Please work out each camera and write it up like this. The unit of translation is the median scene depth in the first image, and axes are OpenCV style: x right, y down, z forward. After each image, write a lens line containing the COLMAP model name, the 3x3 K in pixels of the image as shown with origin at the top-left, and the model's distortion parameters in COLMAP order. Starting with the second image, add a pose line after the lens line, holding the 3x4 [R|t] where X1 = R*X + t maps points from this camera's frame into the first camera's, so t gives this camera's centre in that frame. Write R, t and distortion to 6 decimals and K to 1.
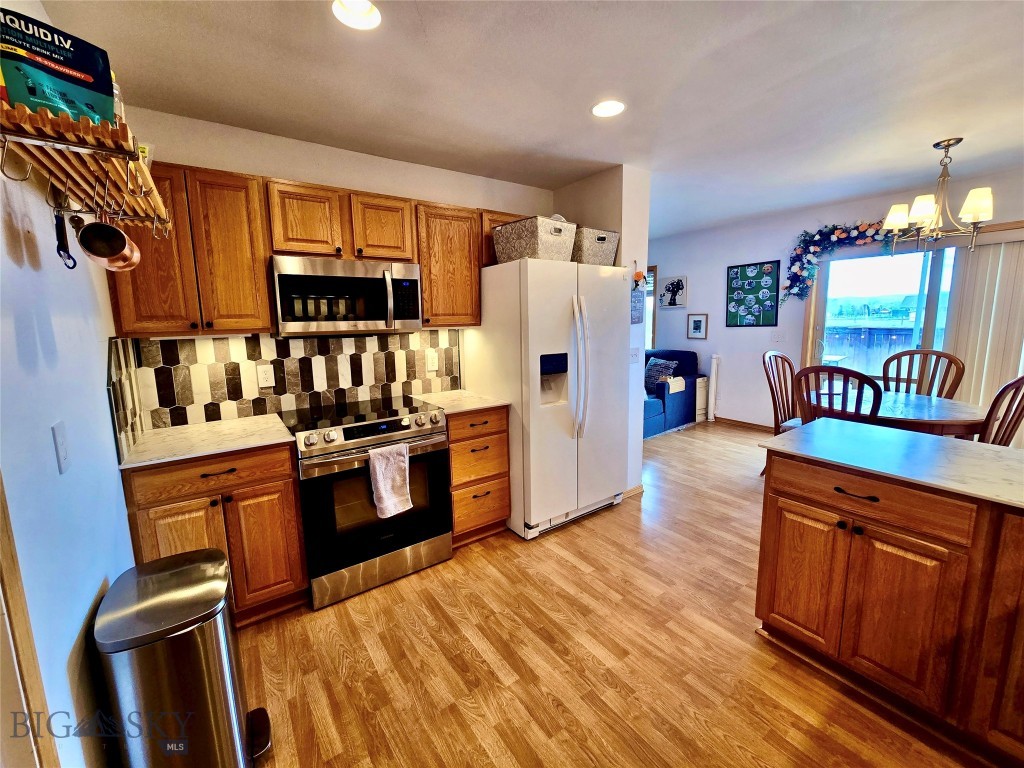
lens RADIAL K [[418.7, 0, 518.6], [0, 418.7, 375.4], [0, 0, 1]] dist [0.004250, -0.000169]
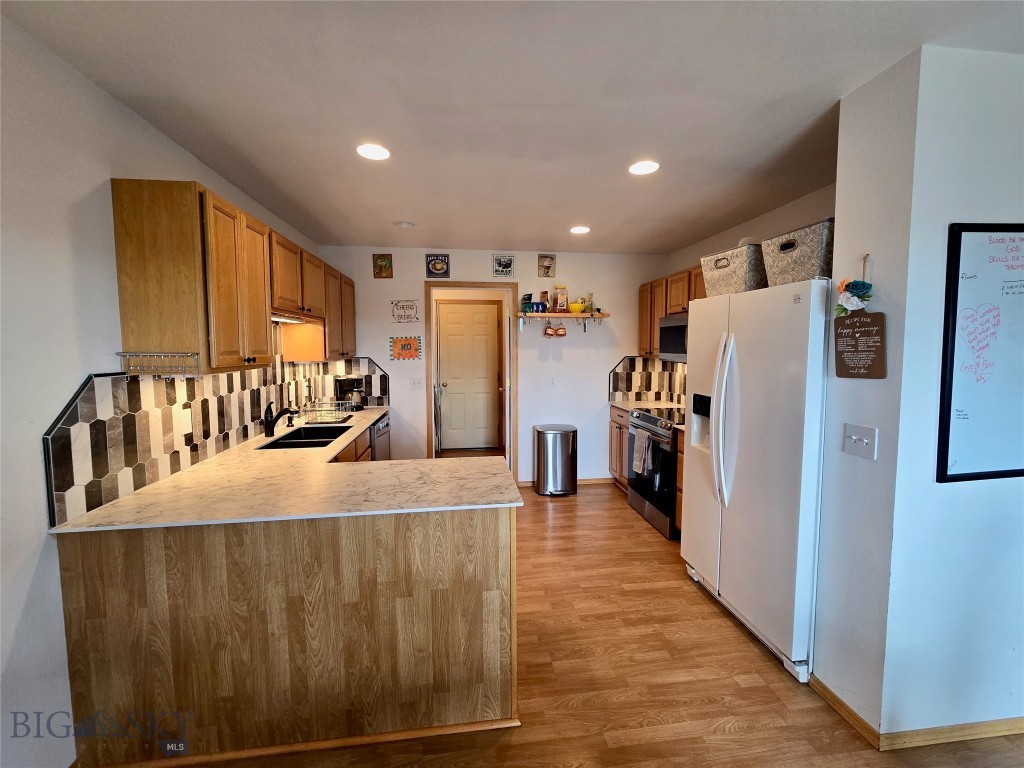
lens RADIAL K [[418.7, 0, 512.3], [0, 418.7, 379.7], [0, 0, 1]] dist [0.004250, -0.000169]
pose [[-0.472610, 0.084925, -0.877170, 1.205936], [-0.116621, 0.980565, 0.157769, -0.199415], [0.873521, 0.176860, -0.453521, 1.130117]]
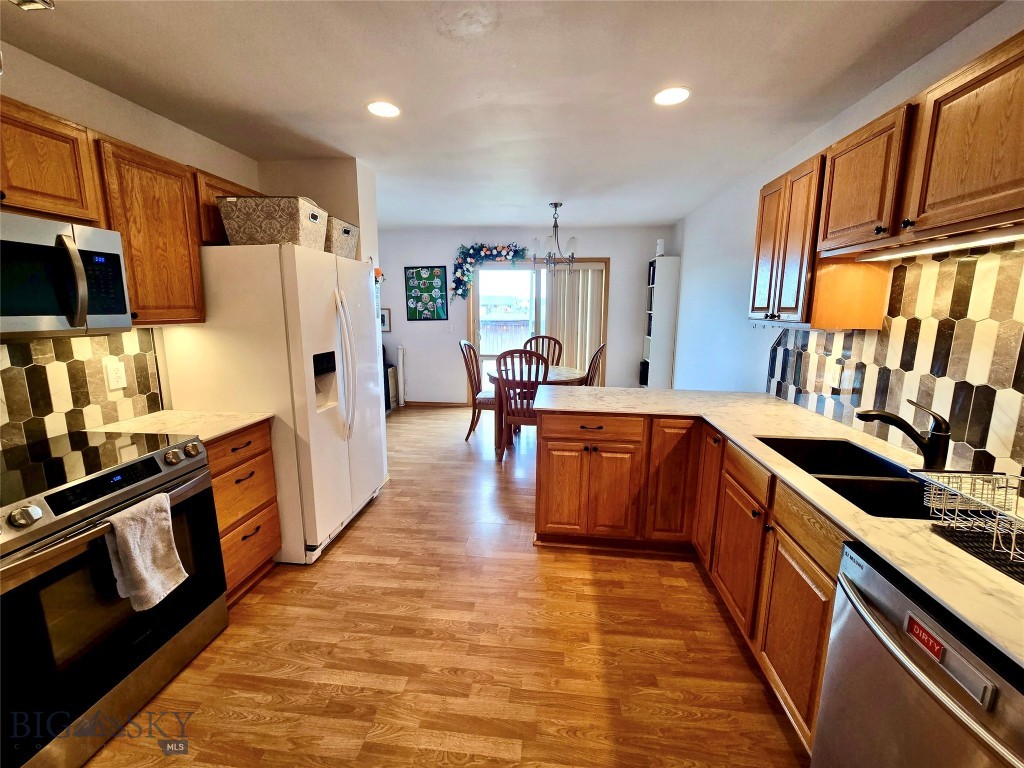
lens RADIAL K [[418.7, 0, 509.1], [0, 418.7, 375.9], [0, 0, 1]] dist [0.004250, -0.000169]
pose [[0.673350, -0.101485, 0.732325, -0.344930], [0.088274, 0.994484, 0.056650, -0.018320], [-0.734035, 0.026500, 0.678595, 0.089663]]
